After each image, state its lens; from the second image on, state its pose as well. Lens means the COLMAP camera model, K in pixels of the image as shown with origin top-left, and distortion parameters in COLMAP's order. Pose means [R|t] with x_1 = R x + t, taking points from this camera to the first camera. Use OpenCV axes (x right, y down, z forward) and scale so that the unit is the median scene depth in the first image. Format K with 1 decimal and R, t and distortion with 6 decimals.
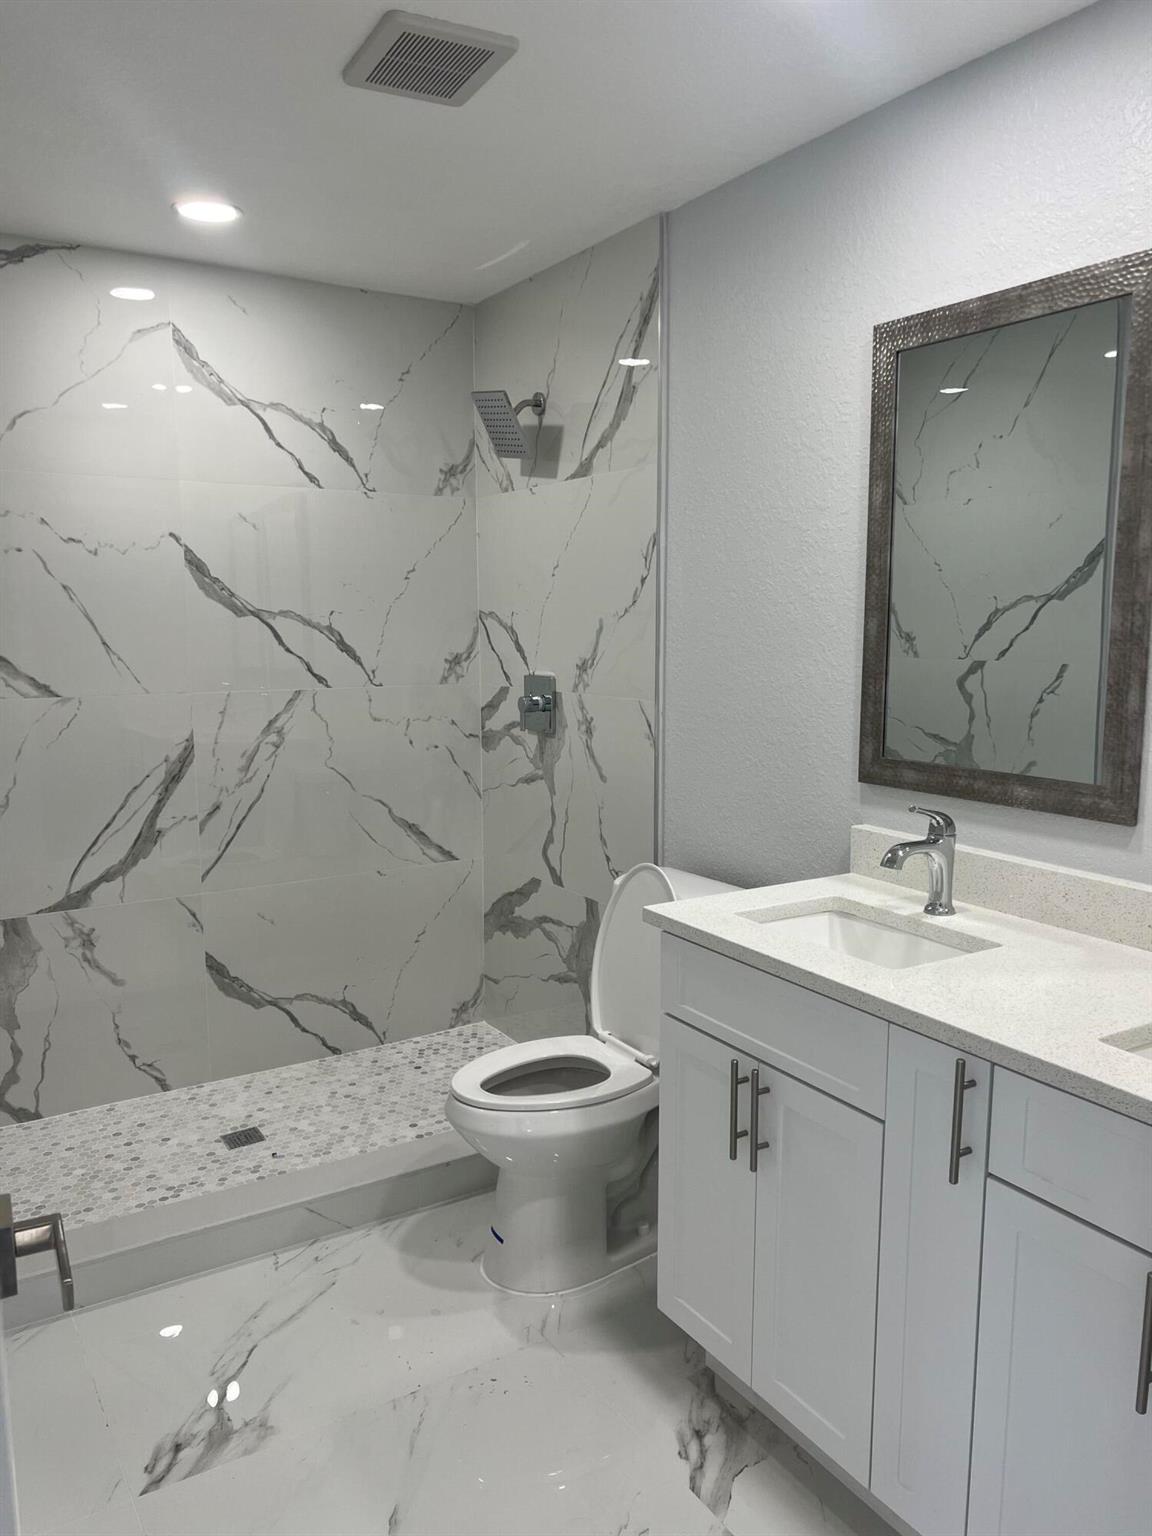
lens RADIAL K [[1143.1, 0, 578.5], [0, 1143.1, 778.3], [0, 0, 1]] dist [0.064799, -0.009434]
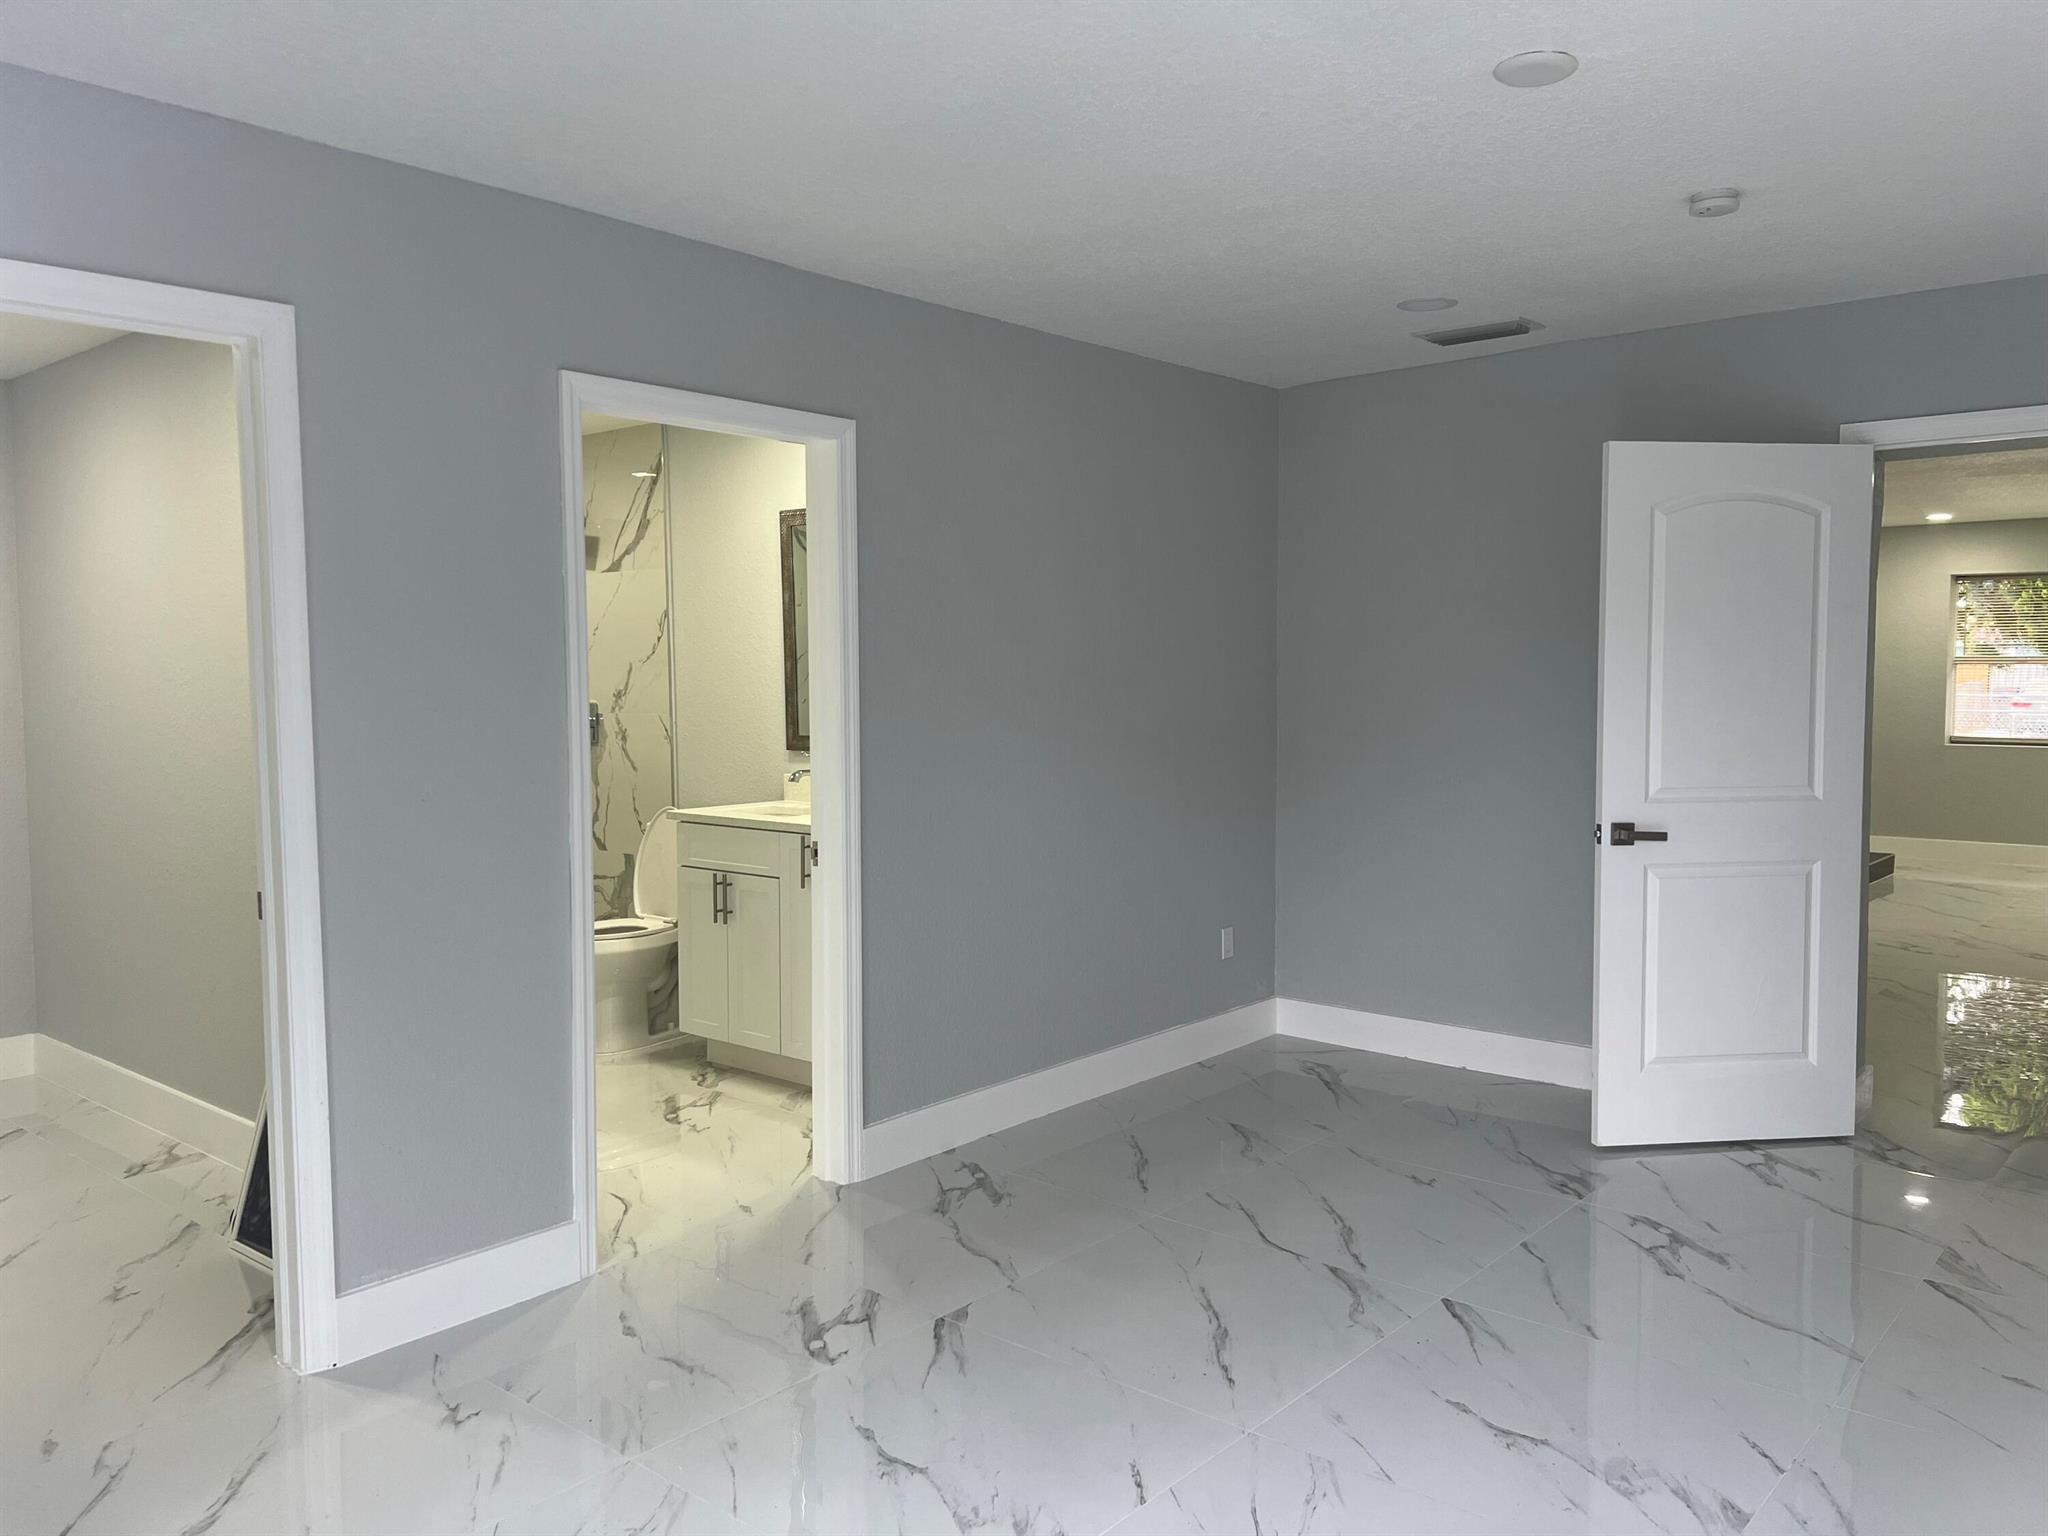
lens RADIAL K [[1524.1, 0, 1042.6], [0, 1524.1, 763.0], [0, 0, 1]] dist [0.064799, -0.009434]
pose [[0.953194, -0.025242, 0.301305, -0.079547], [0.050675, 0.995751, -0.076892, 0.187457], [-0.298083, 0.088562, 0.950423, -1.151903]]
